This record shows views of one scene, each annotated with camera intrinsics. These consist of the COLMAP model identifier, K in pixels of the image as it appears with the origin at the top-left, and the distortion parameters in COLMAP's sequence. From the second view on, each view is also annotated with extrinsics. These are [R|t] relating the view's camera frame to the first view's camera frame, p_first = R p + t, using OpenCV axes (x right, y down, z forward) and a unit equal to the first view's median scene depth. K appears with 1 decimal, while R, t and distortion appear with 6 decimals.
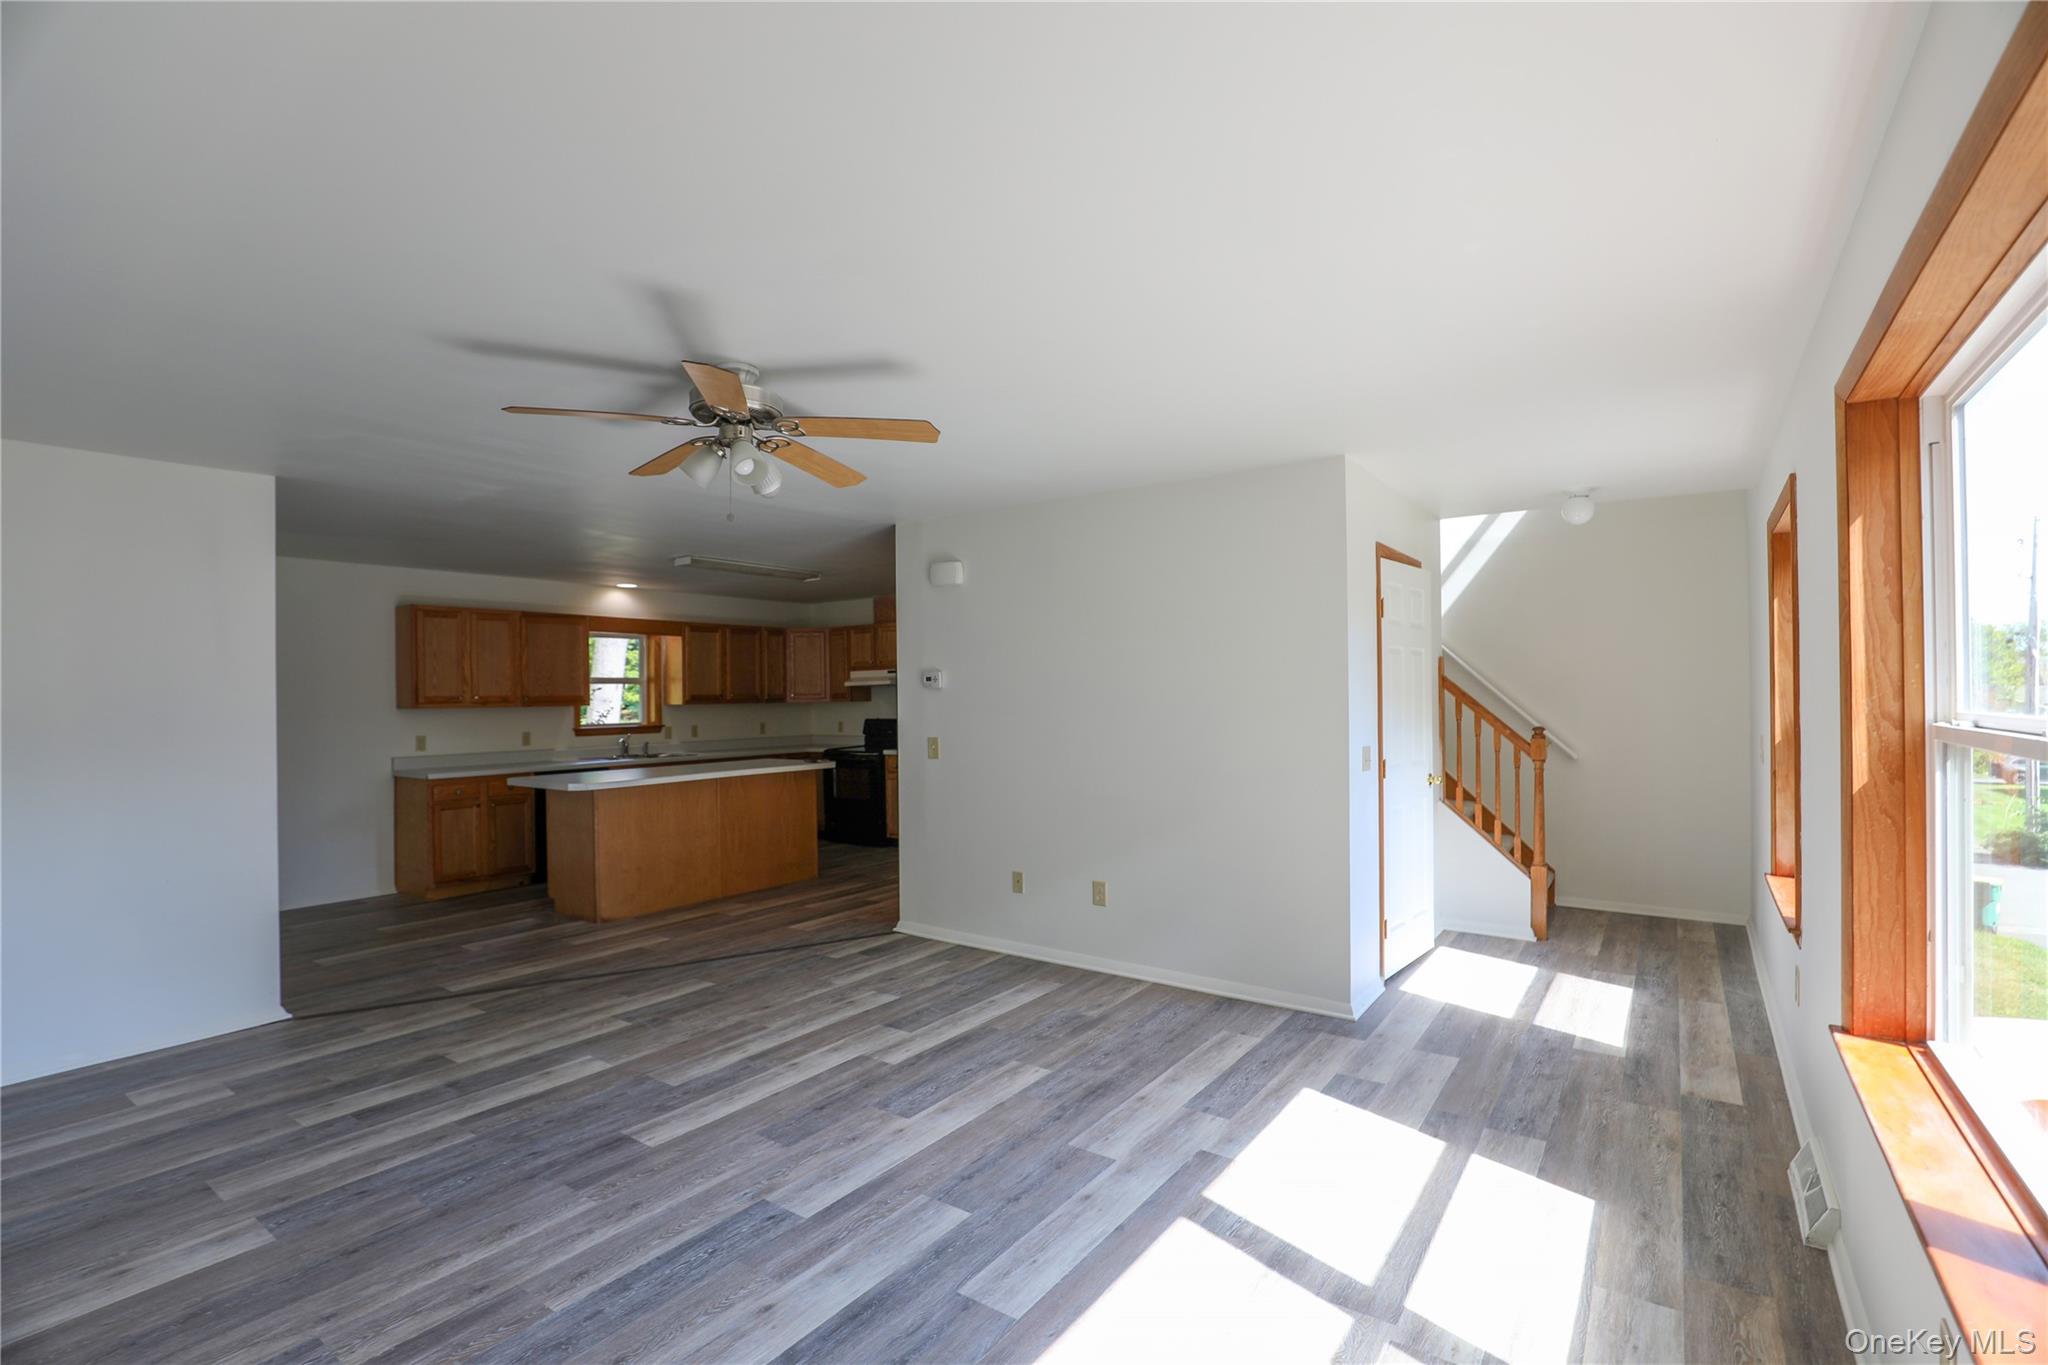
lens RADIAL K [[931.7, 0, 1019.9], [0, 931.7, 683.8], [0, 0, 1]] dist [-0.027842, 0.000125]
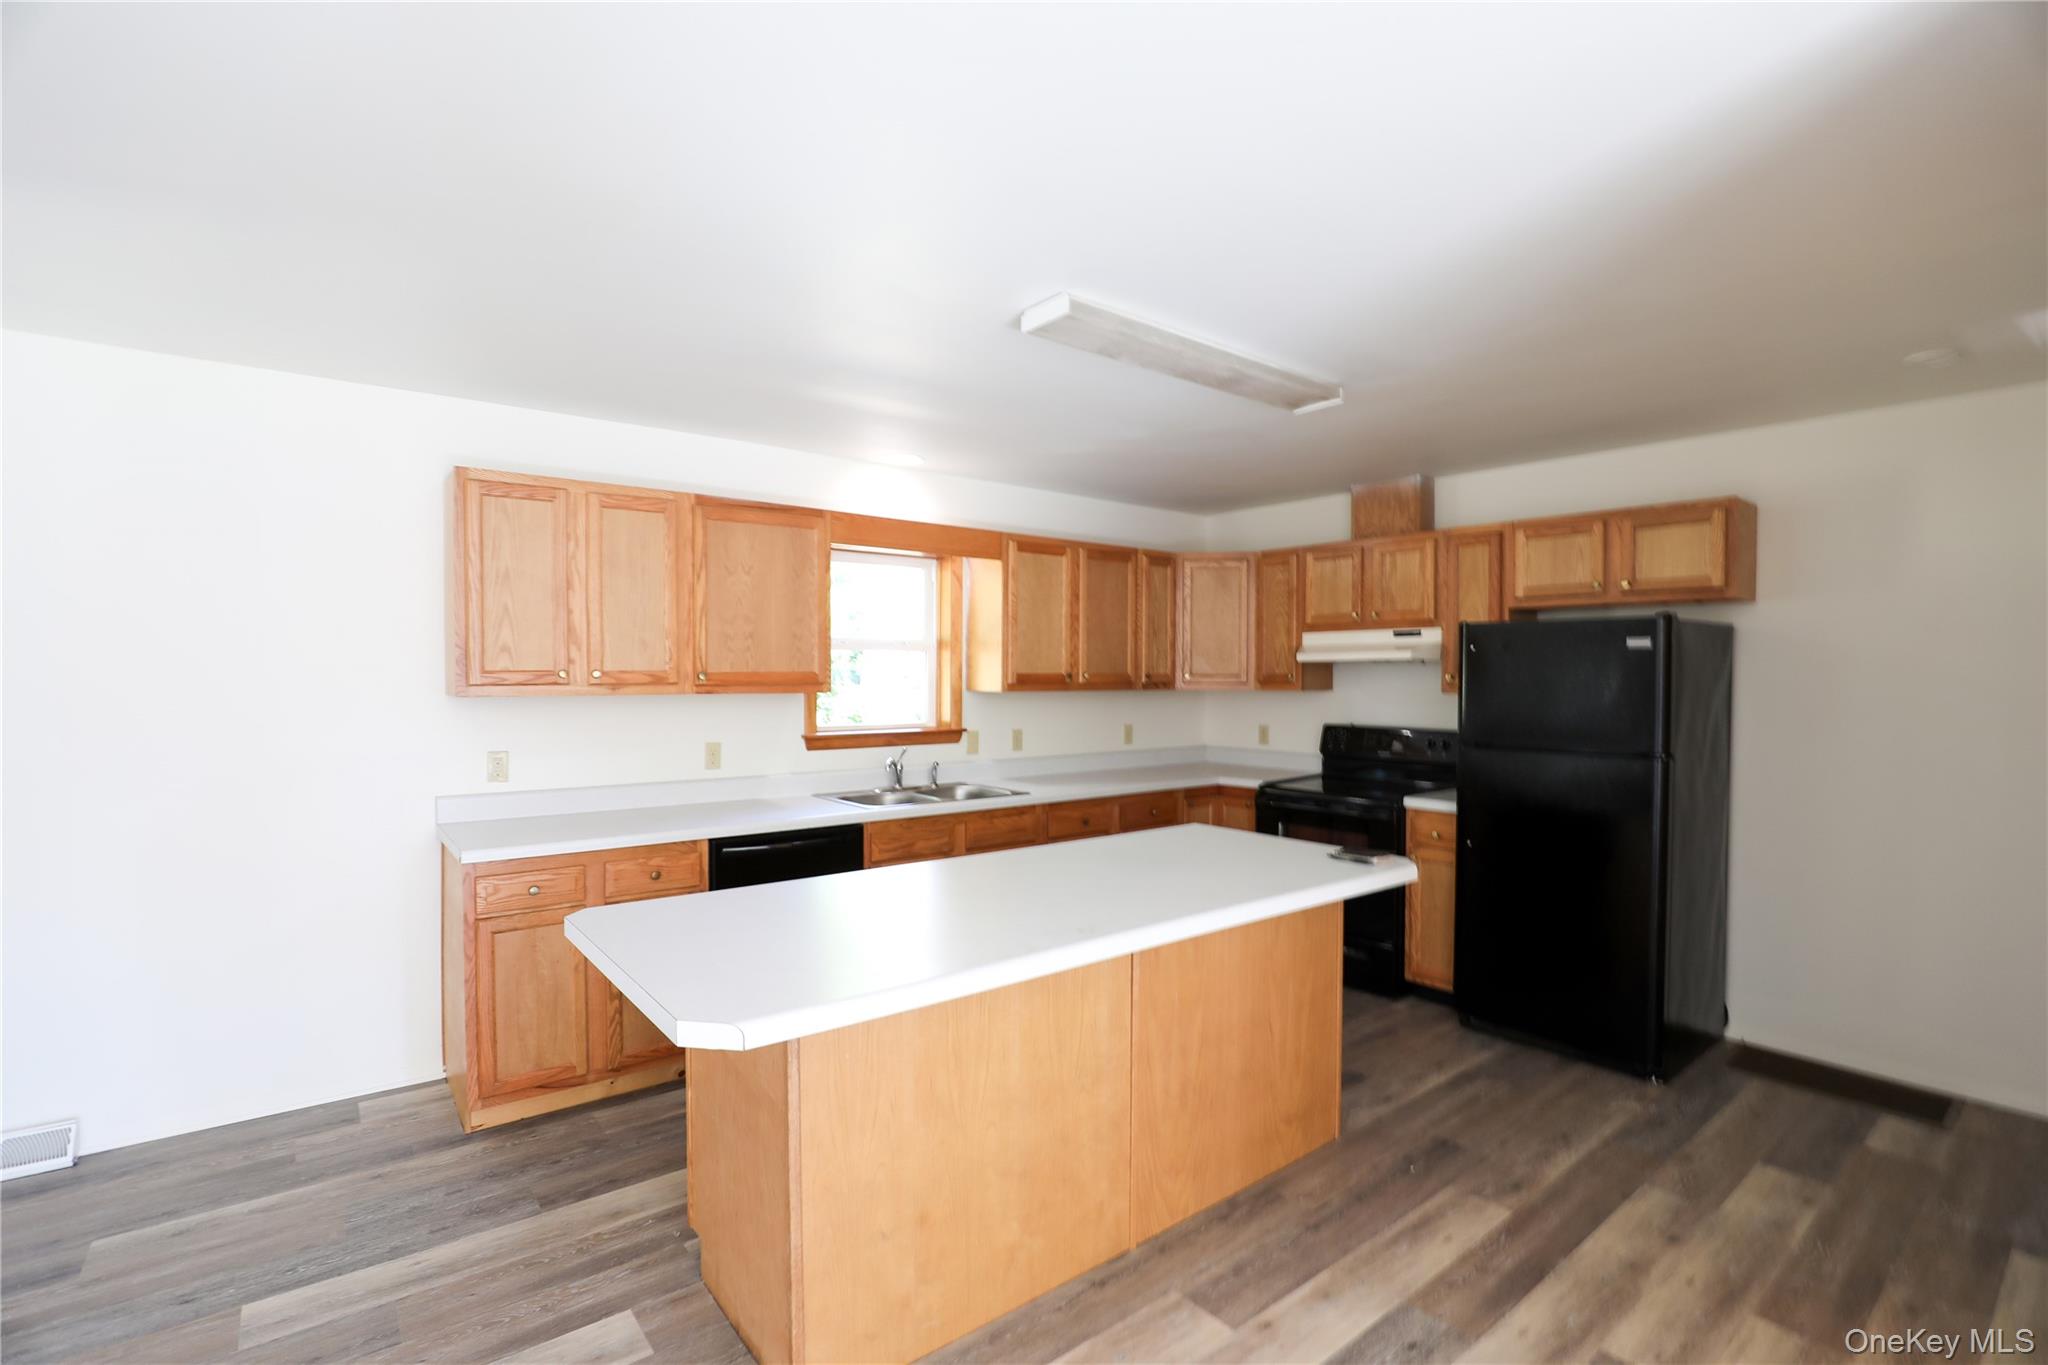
lens RADIAL K [[931.7, 0, 1019.9], [0, 931.7, 683.8], [0, 0, 1]] dist [-0.027842, 0.000125]
pose [[0.959073, 0.022344, -0.282275, -0.205758], [-0.014831, 0.999477, 0.028725, 0.002555], [0.282770, -0.023363, 0.958903, 0.501505]]
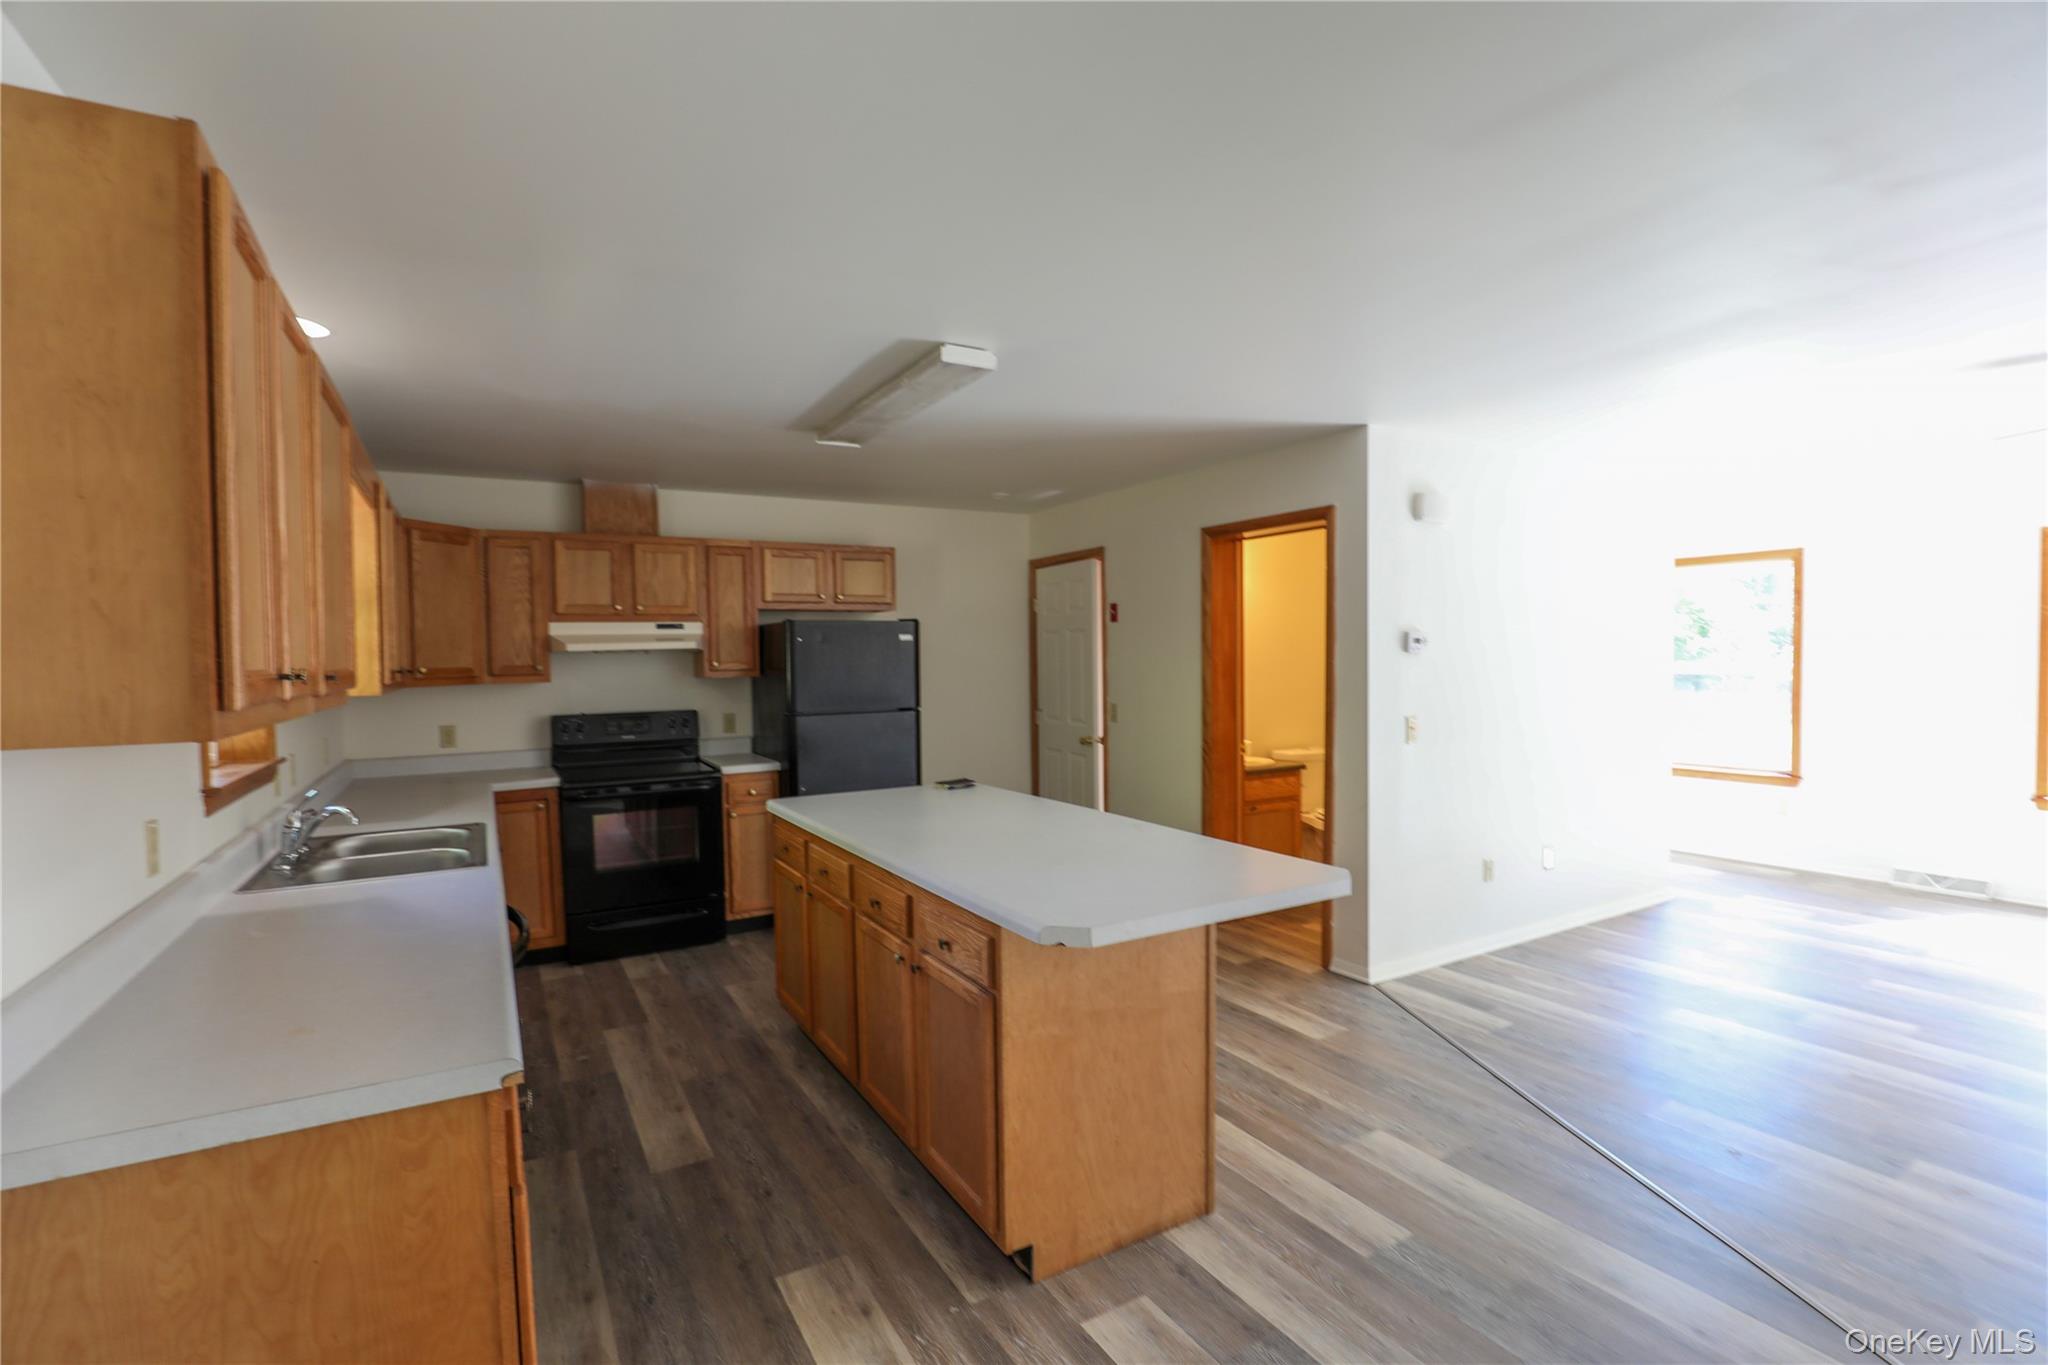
lens RADIAL K [[931.7, 0, 1019.9], [0, 931.7, 683.8], [0, 0, 1]] dist [-0.027842, 0.000125]
pose [[0.410588, -0.020437, 0.911592, -0.590409], [-0.001580, 0.999731, 0.023124, 0.008630], [-0.911820, -0.010935, 0.410445, 0.622059]]
